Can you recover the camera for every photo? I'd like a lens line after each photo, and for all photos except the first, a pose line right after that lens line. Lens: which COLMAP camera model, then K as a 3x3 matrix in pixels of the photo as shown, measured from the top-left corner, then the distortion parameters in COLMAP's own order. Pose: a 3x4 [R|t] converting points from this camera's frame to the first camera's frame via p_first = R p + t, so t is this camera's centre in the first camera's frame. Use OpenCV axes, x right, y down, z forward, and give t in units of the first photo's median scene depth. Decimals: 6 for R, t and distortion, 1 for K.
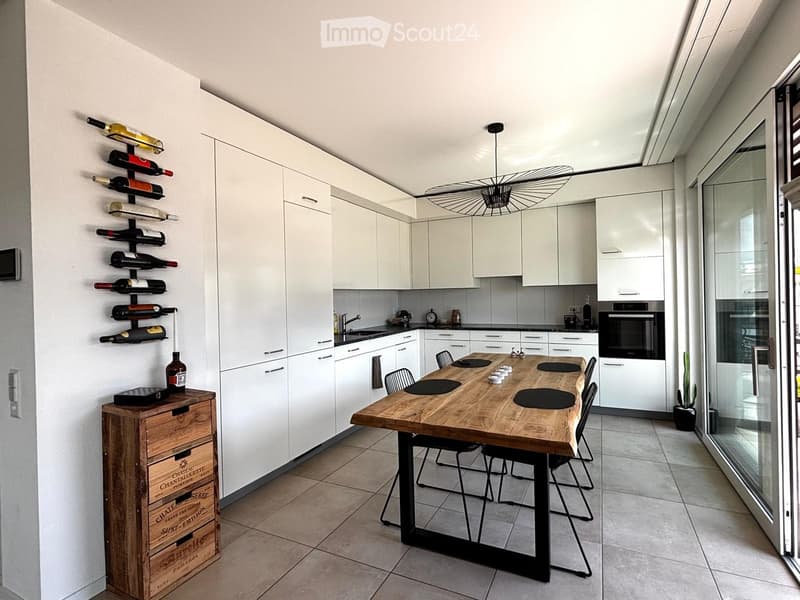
lens RADIAL K [[433.0, 0, 398.0], [0, 433.0, 294.2], [0, 0, 1]] dist [-0.008348, 0.004468]
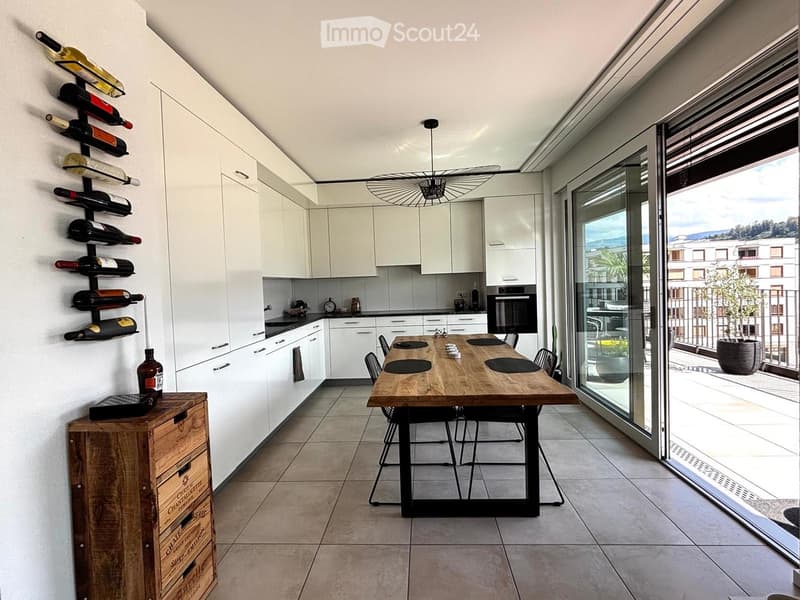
lens RADIAL K [[433.0, 0, 401.5], [0, 433.0, 296.7], [0, 0, 1]] dist [-0.008348, 0.004468]
pose [[0.909933, -0.024162, 0.414051, -0.417044], [0.016148, 0.999609, 0.022843, 0.025465], [-0.414441, -0.014100, 0.909967, 0.070021]]
